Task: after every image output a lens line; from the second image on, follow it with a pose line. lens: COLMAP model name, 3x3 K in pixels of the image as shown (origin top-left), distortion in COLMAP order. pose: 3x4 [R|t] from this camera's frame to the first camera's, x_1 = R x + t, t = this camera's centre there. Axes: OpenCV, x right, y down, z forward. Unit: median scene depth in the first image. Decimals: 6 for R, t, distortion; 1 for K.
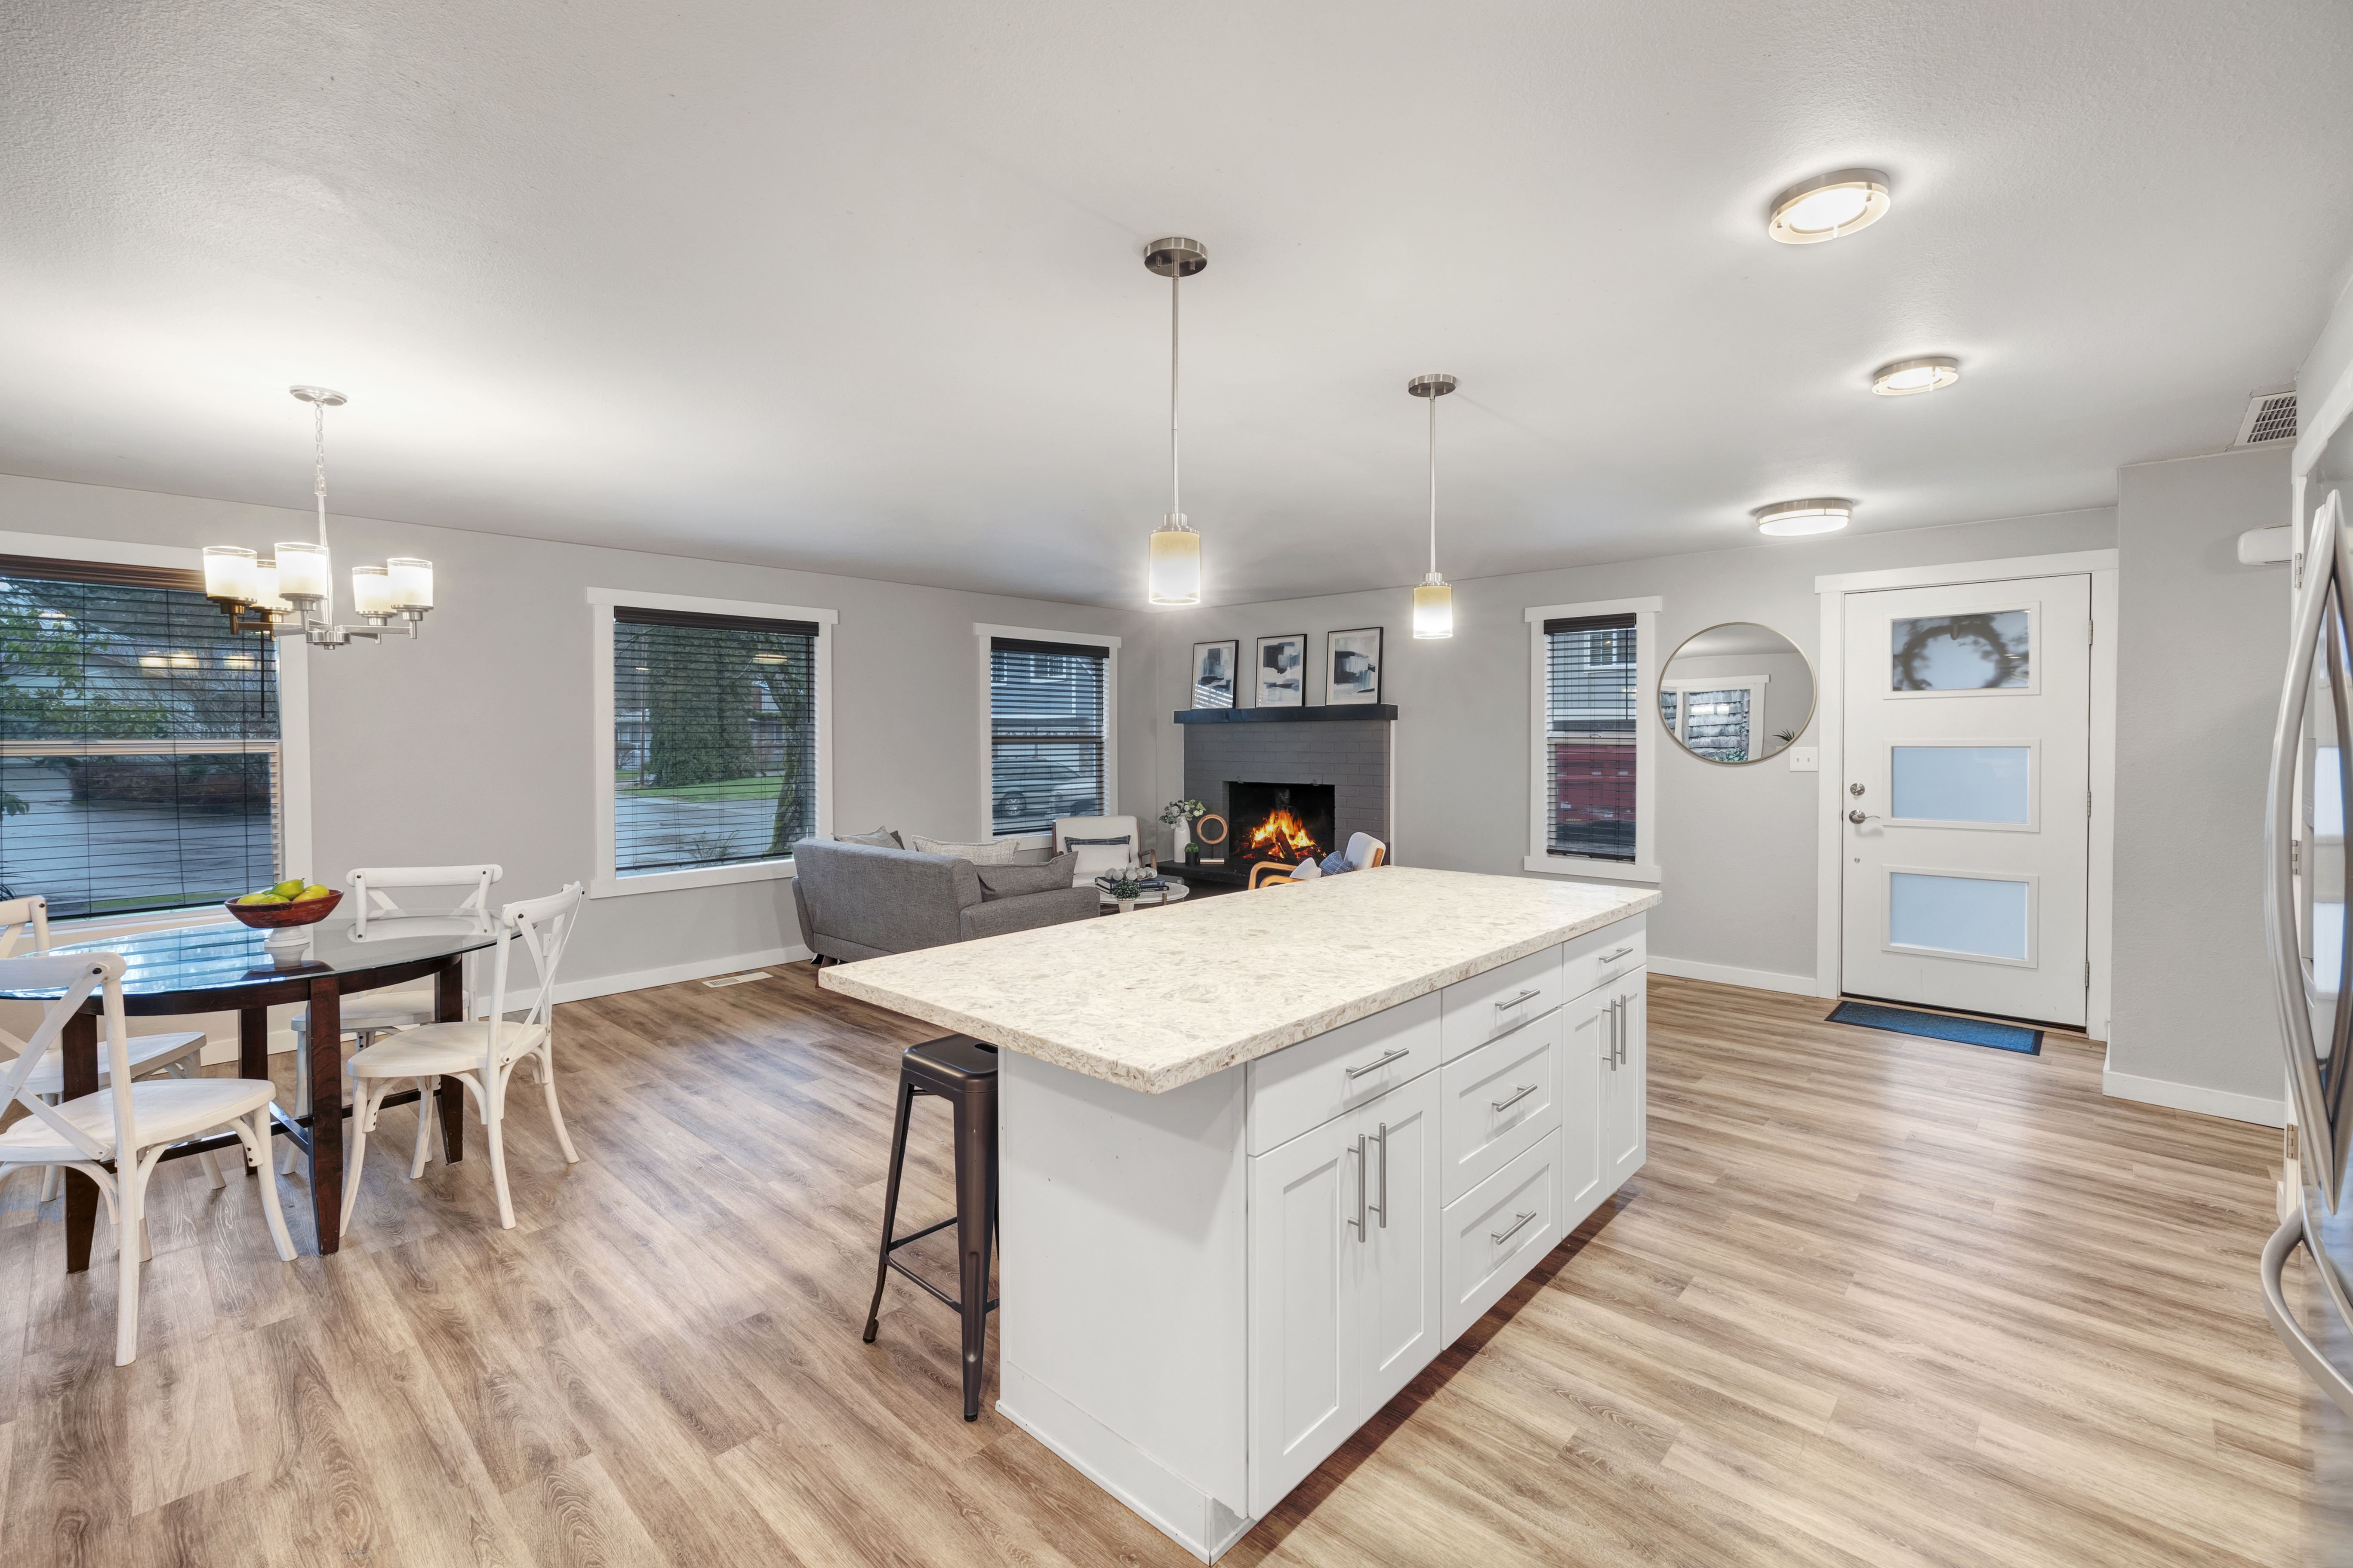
lens RADIAL K [[1011.6, 0, 1134.1], [0, 1011.6, 752.7], [0, 0, 1]] dist [0.000061, -0.000039]
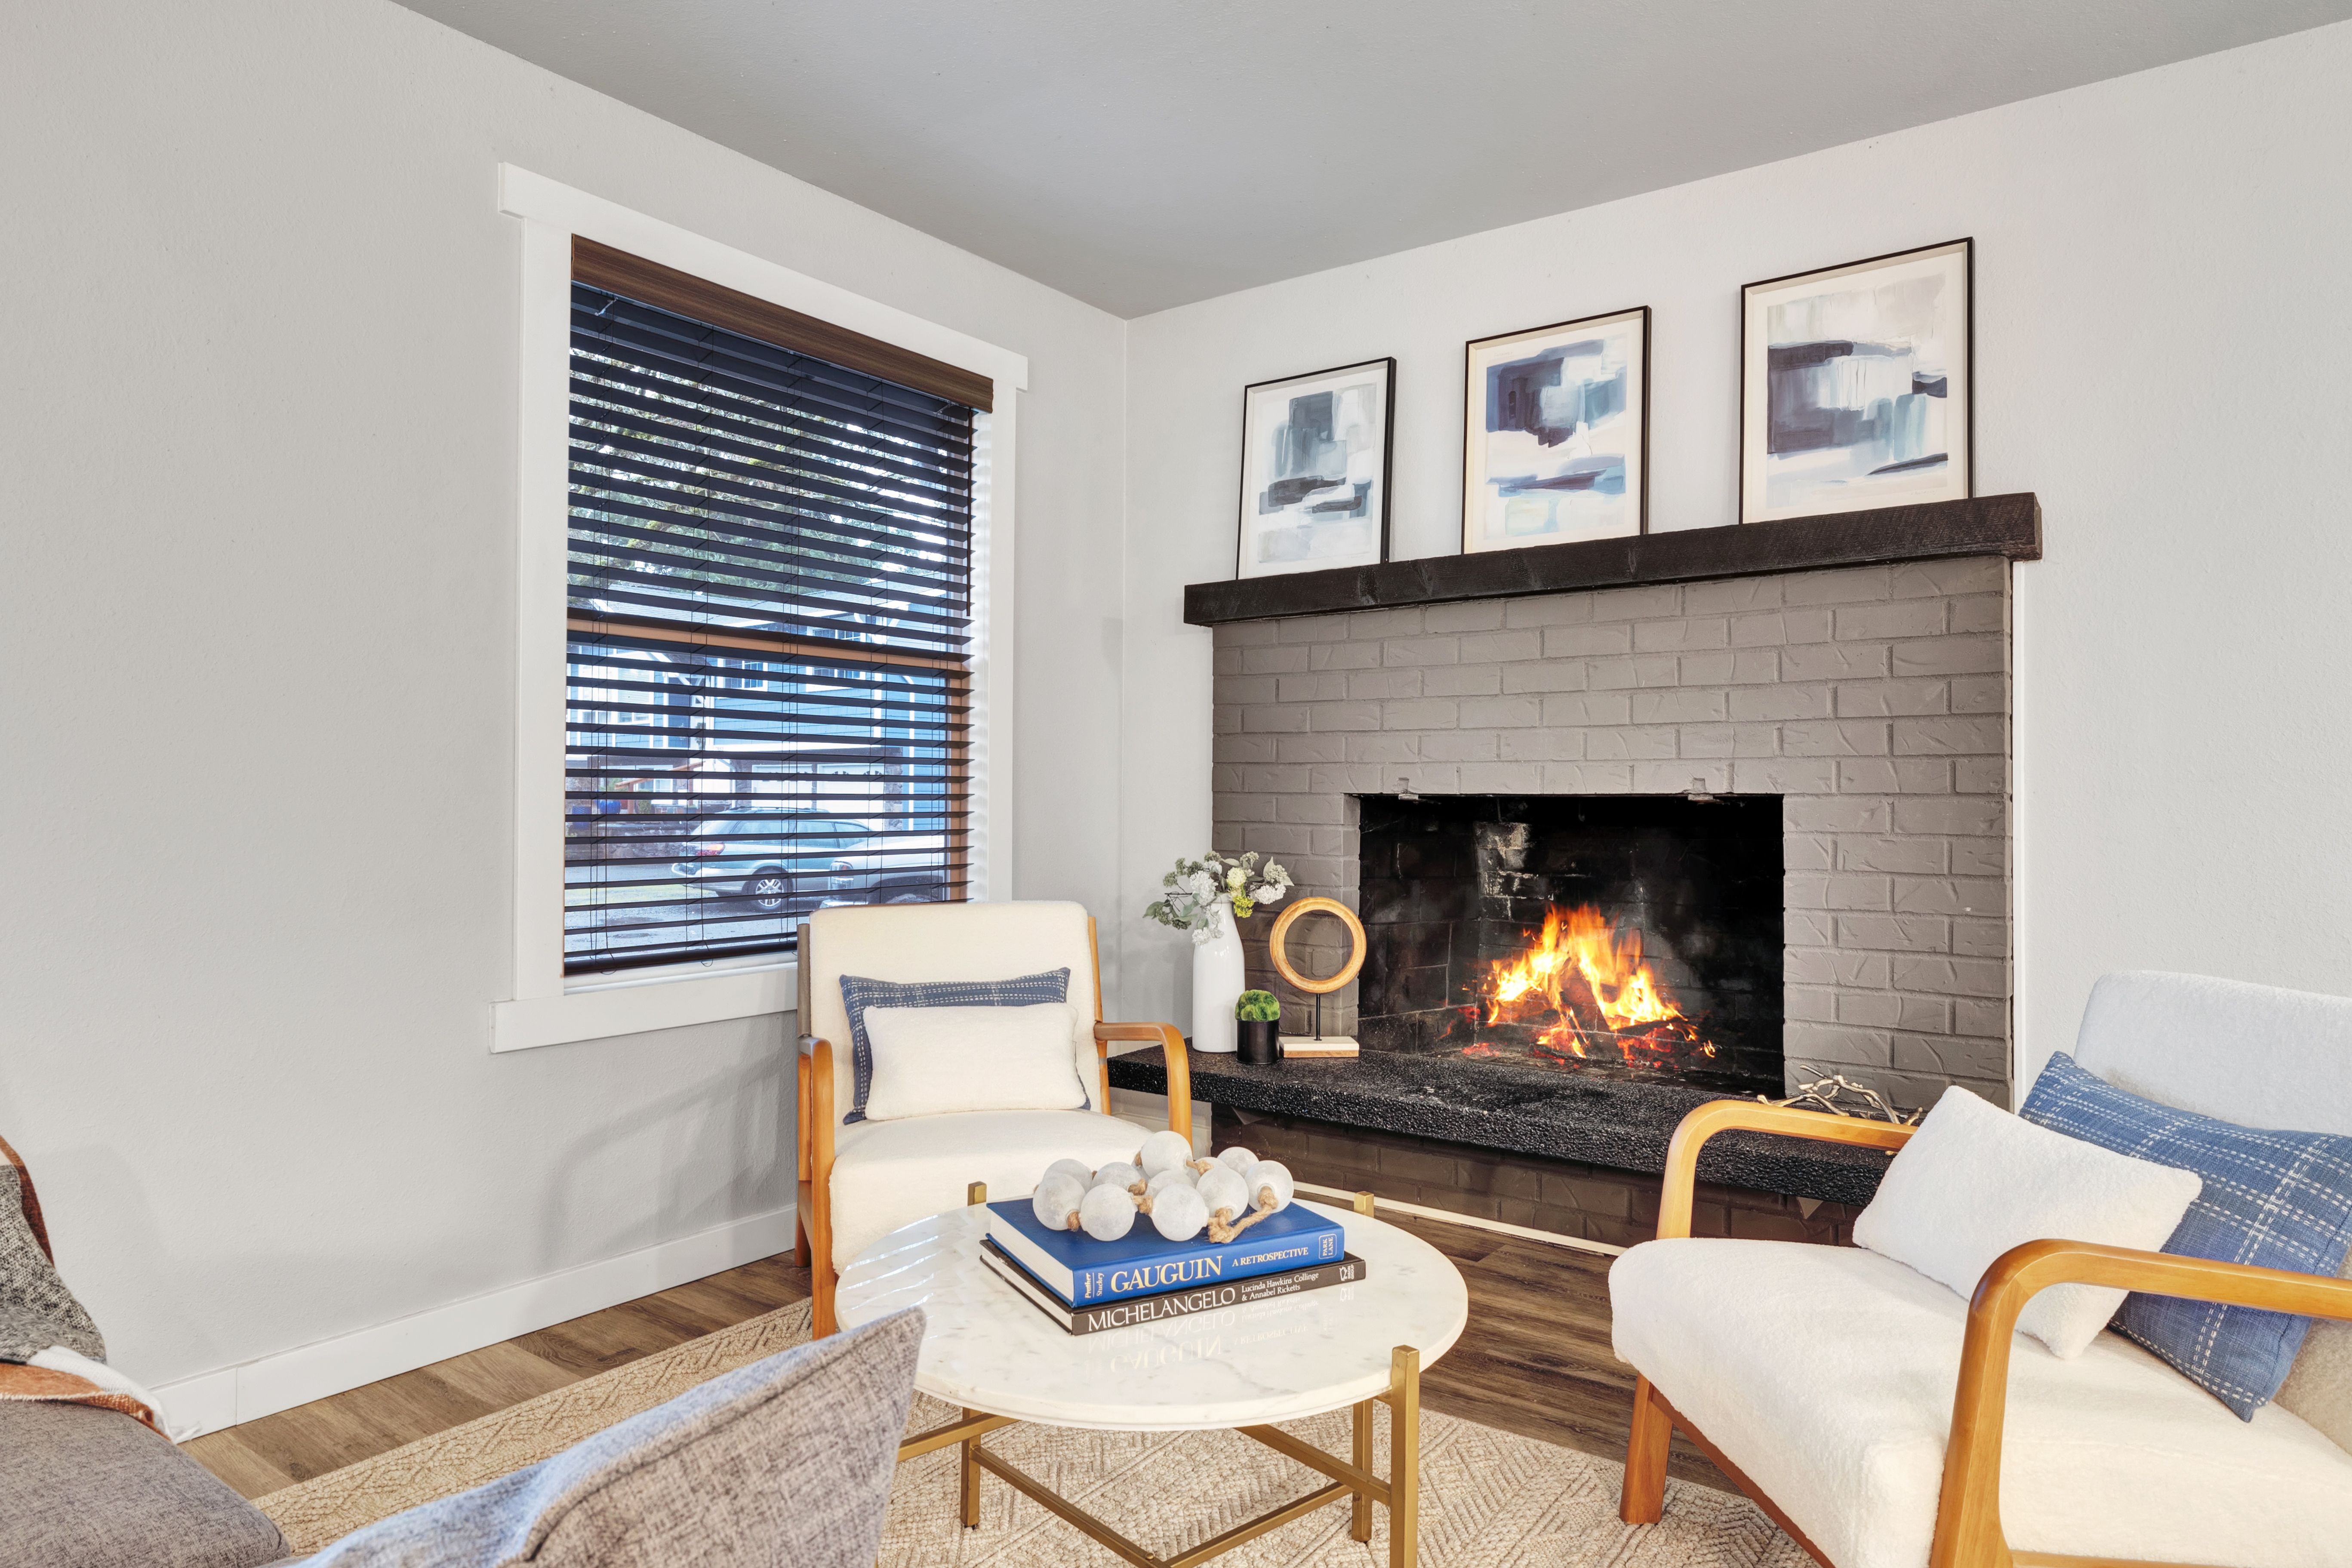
lens RADIAL K [[1430.8, 0, 1130.9], [0, 1430.8, 773.6], [0, 0, 1]] dist [-0.007126, -0.000341]
pose [[0.993594, 0.009439, 0.112616, -0.033387], [-0.006096, 0.999531, -0.029999, 0.037735], [-0.112847, 0.029121, 0.993186, 0.588755]]
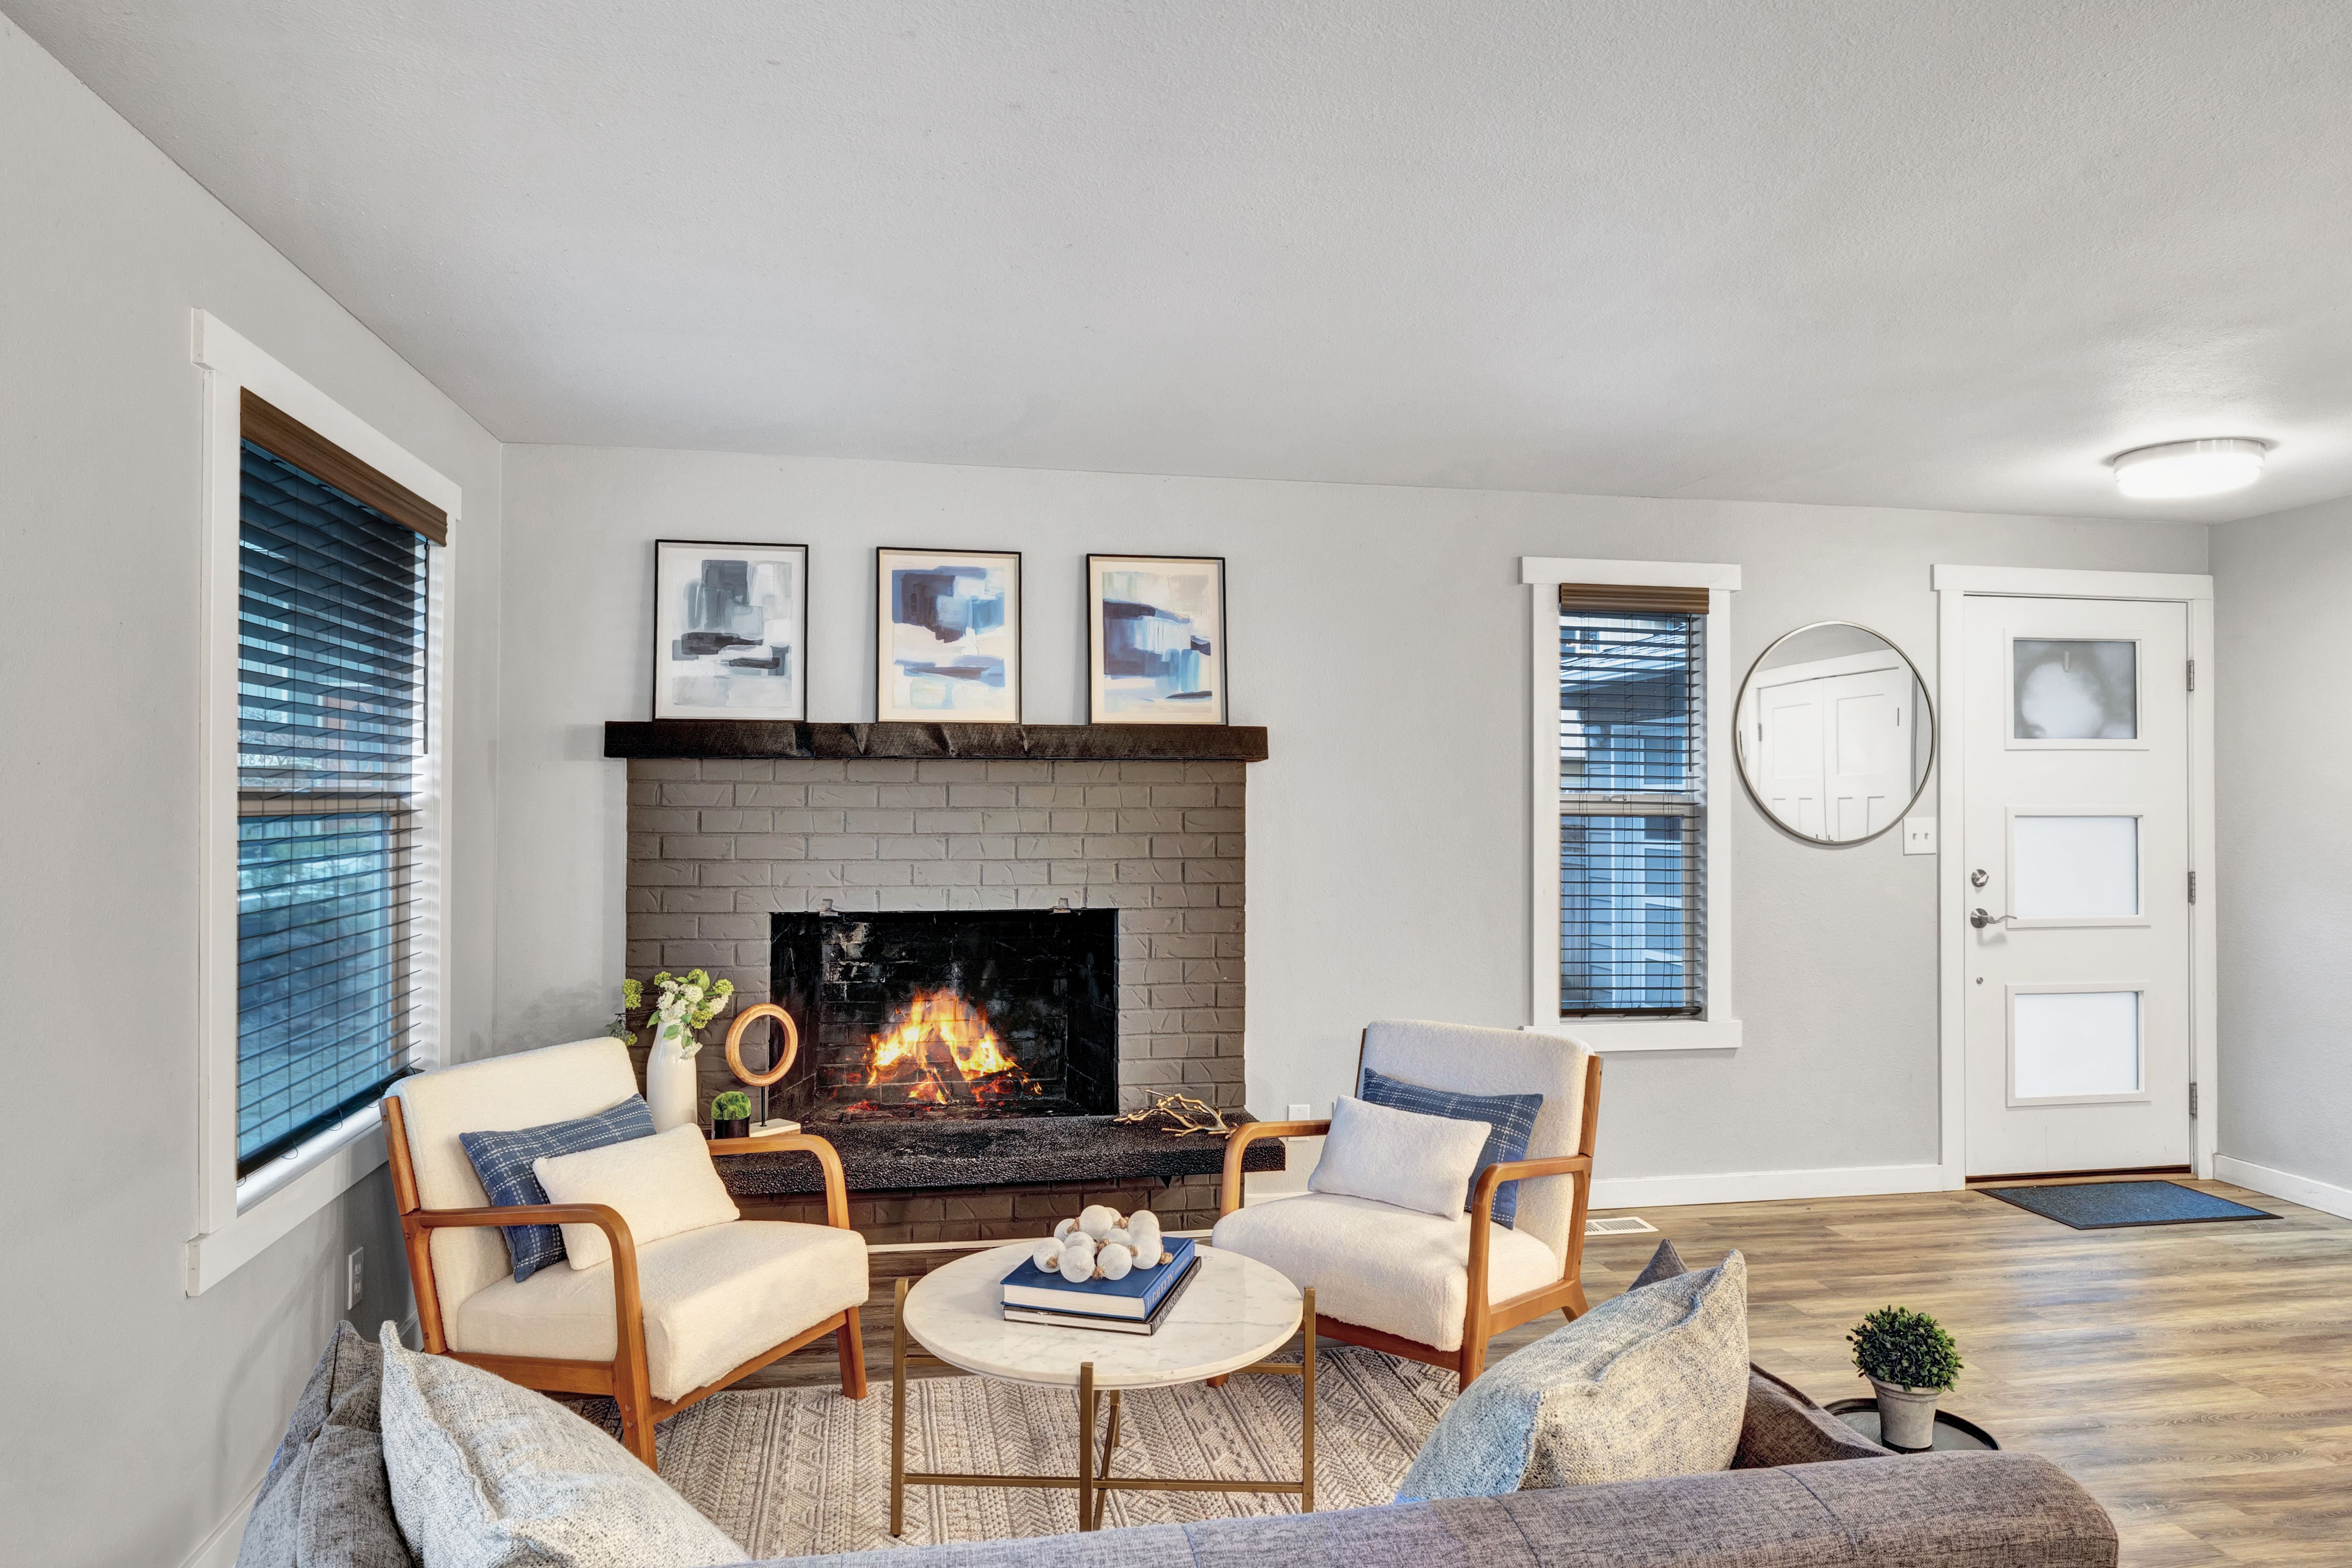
lens RADIAL K [[1509.1, 0, 1176.0], [0, 1509.1, 784.0], [0, 0, 1]] dist [-0.003342, -0.000525]
pose [[0.577180, 0.005494, 0.816599, -0.302503], [0.006821, 0.999910, -0.011549, -0.013414], [-0.816589, 0.012236, 0.577090, 0.583701]]
